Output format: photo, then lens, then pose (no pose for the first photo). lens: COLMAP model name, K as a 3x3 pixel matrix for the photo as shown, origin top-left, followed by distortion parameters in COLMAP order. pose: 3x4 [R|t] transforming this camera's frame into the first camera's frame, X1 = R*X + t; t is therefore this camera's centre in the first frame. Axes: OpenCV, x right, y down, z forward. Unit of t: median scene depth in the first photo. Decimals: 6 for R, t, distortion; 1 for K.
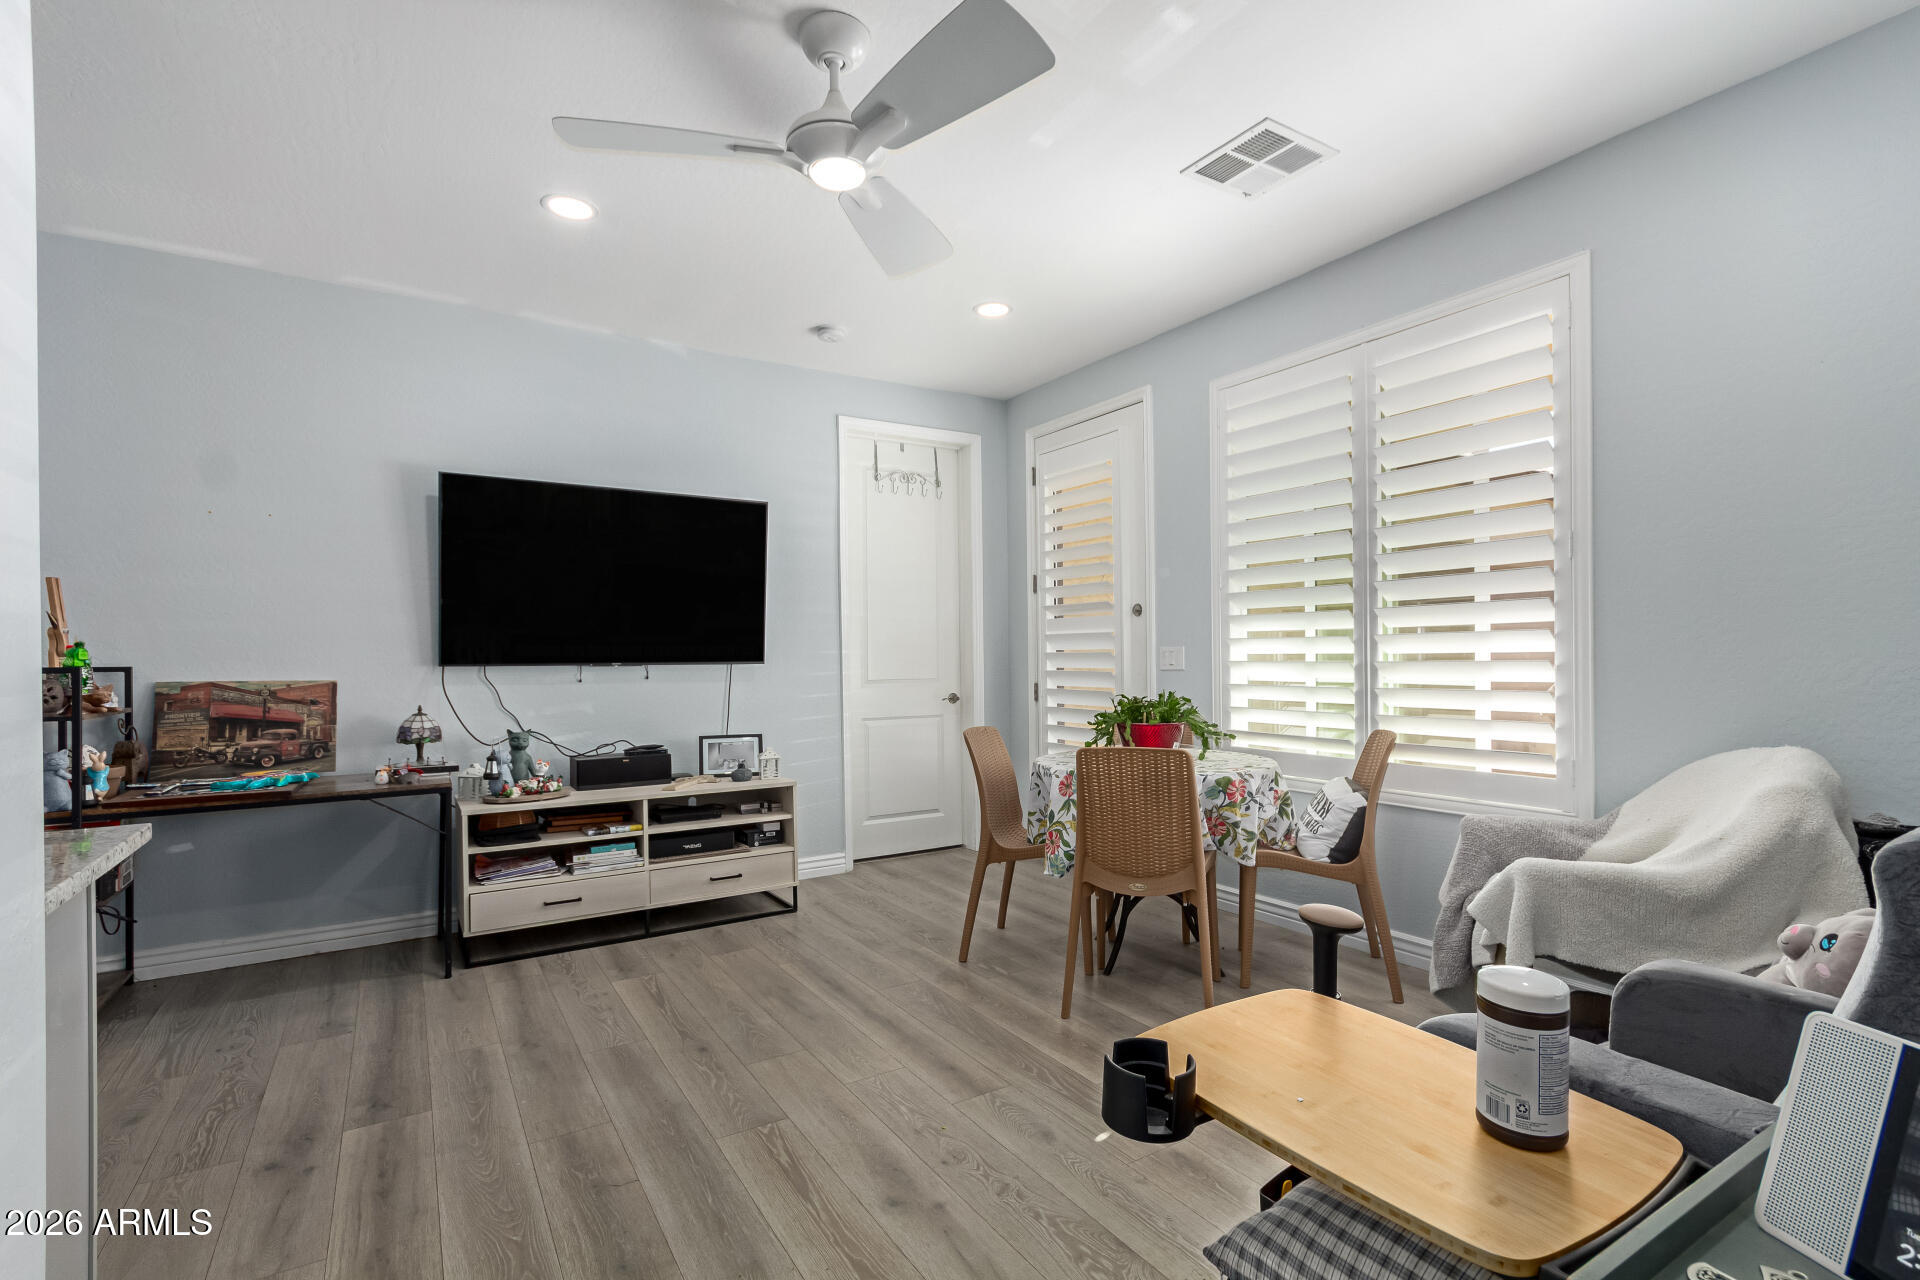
lens RADIAL K [[887.2, 0, 960.8], [0, 887.2, 656.9], [0, 0, 1]] dist [0.003392, 0.000625]
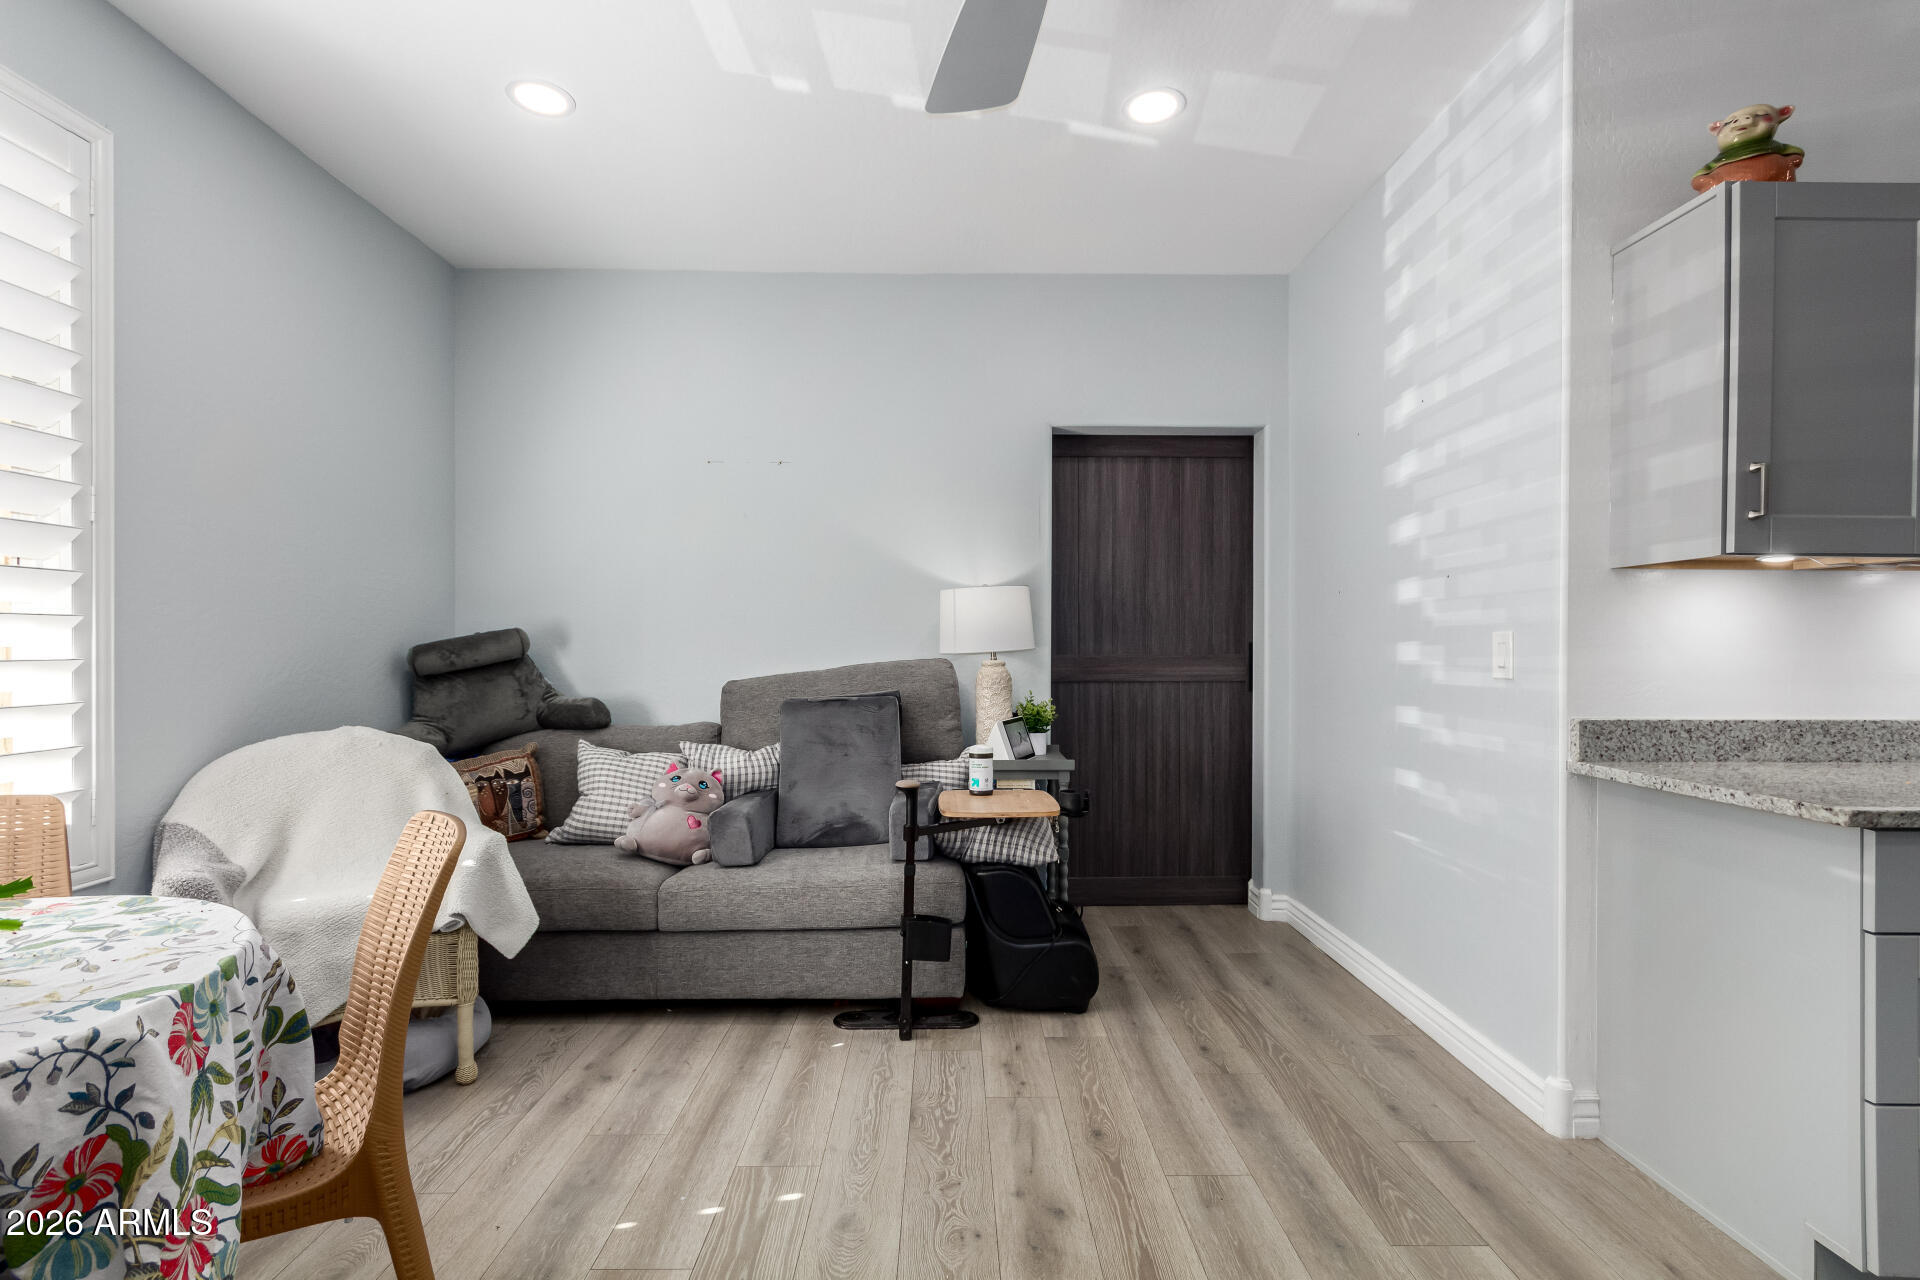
lens RADIAL K [[877.7, 0, 963.0], [0, 877.7, 654.0], [0, 0, 1]] dist [0.003711, 0.001159]
pose [[-0.854531, 0.003790, 0.519386, -0.515992], [0.008117, 0.999949, 0.006058, 0.003112], [-0.519337, 0.009392, -0.854518, 1.986957]]
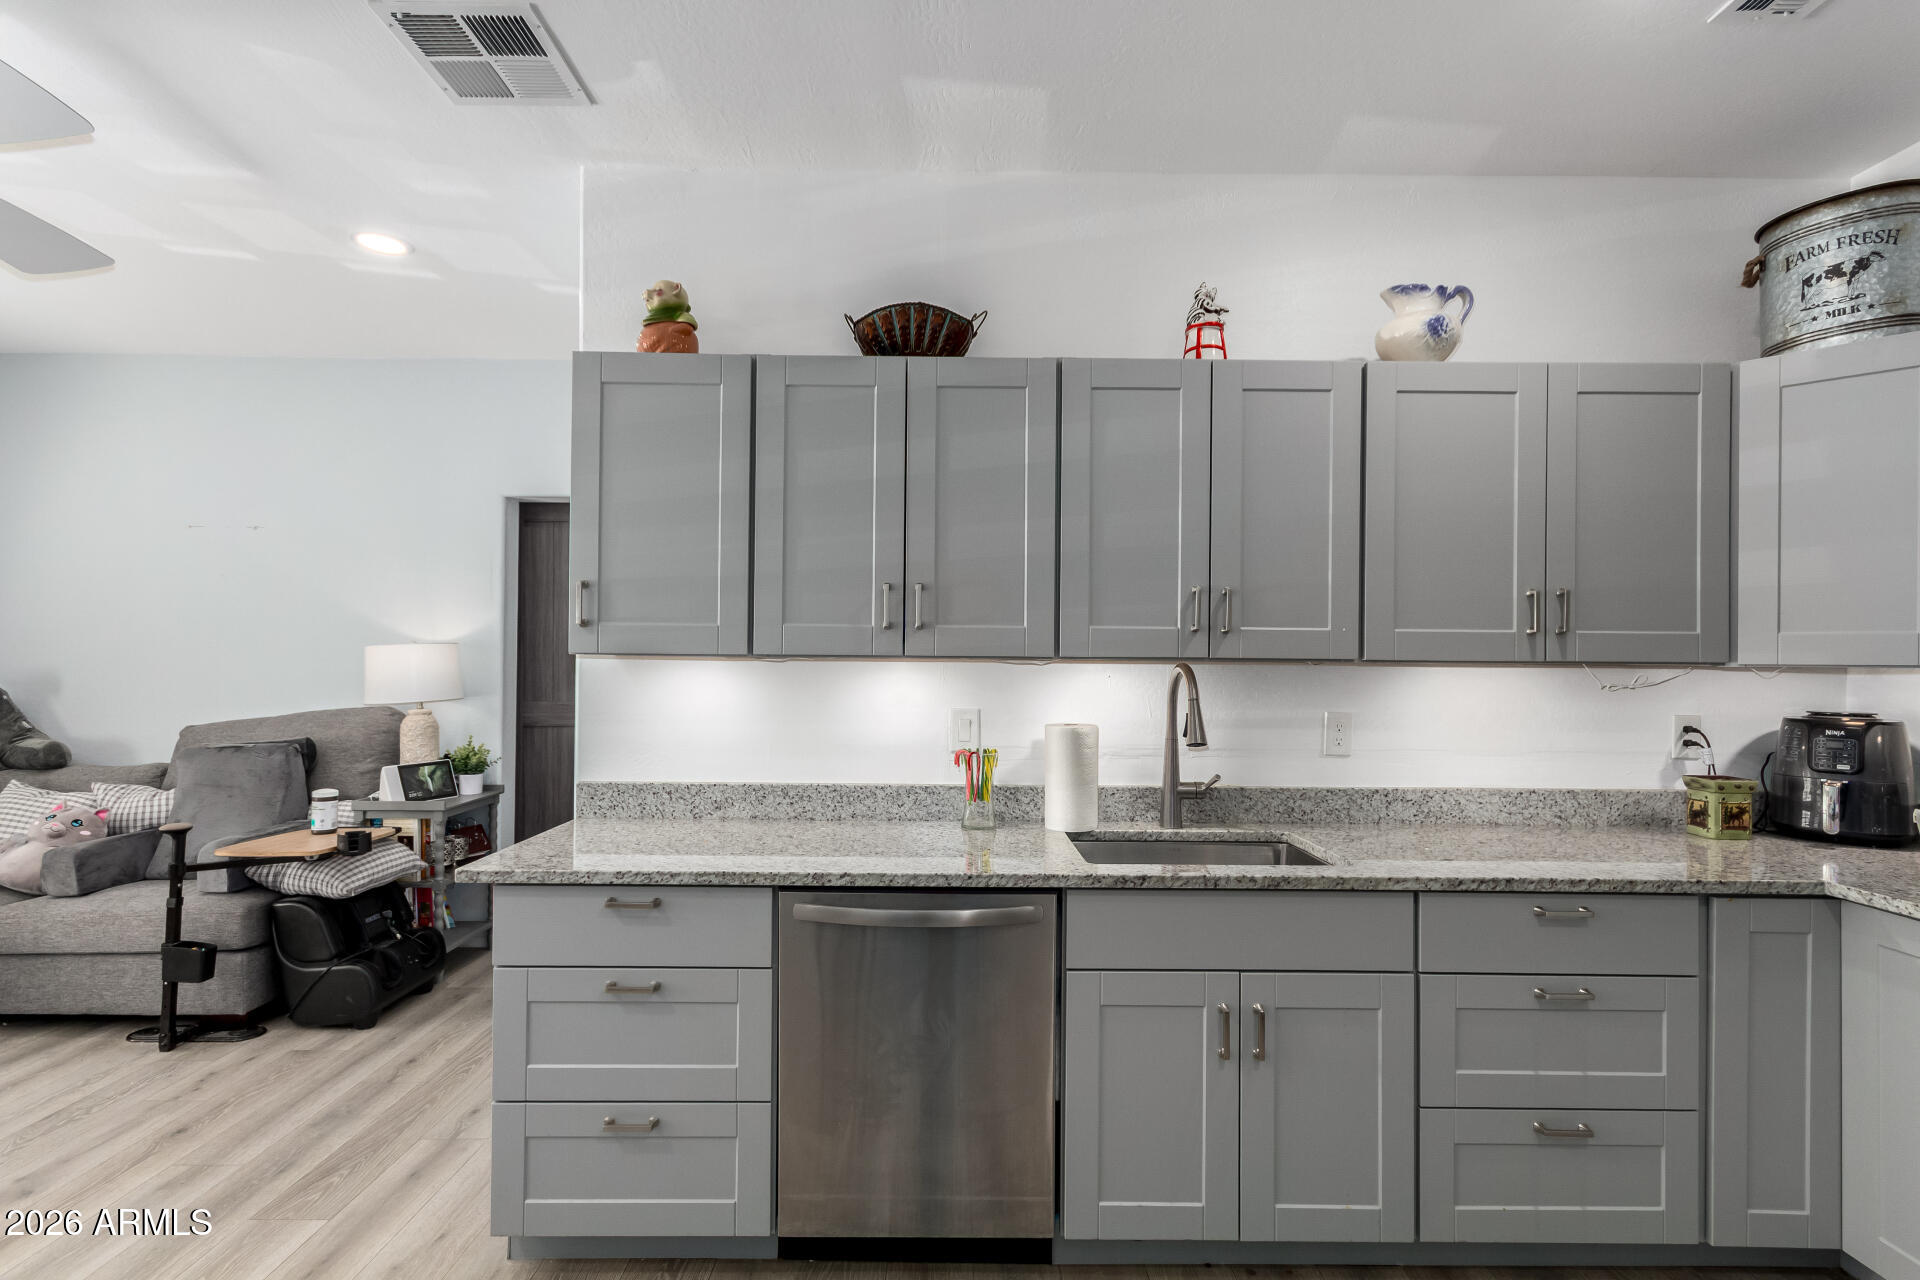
lens RADIAL K [[887.2, 0, 960.8], [0, 887.2, 656.9], [0, 0, 1]] dist [0.003392, 0.000625]
pose [[-0.851493, 0.004244, 0.524349, -1.856878], [0.000366, 0.999972, -0.007499, -0.083555], [-0.524366, -0.006194, -0.851470, 1.444852]]
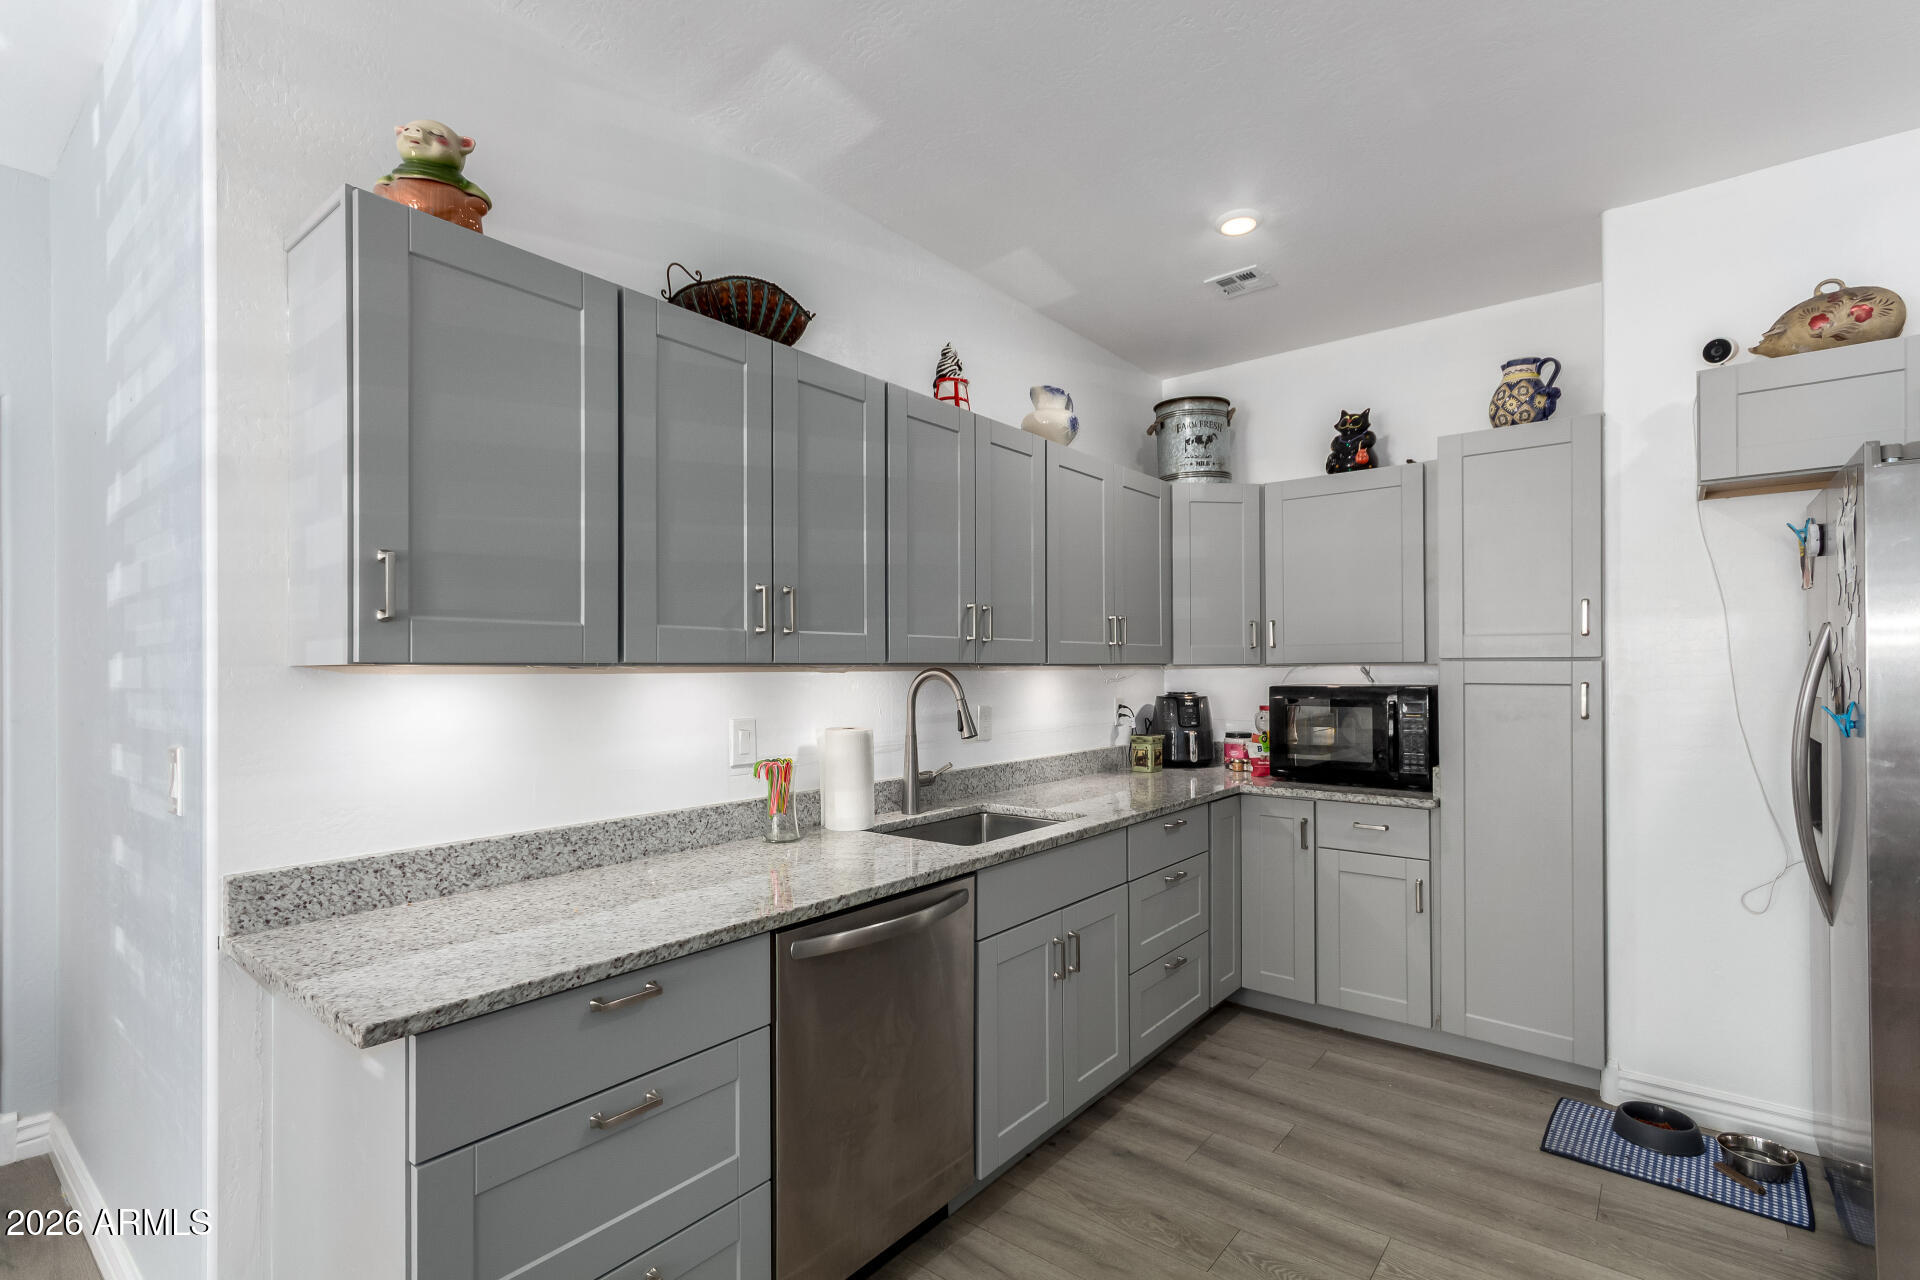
lens RADIAL K [[887.2, 0, 960.8], [0, 887.2, 656.9], [0, 0, 1]] dist [0.003392, 0.000625]
pose [[-0.943660, 0.008111, -0.330818, -0.984178], [0.010922, 0.999918, -0.006641, -0.091676], [0.330737, -0.009880, -0.943671, 1.593840]]
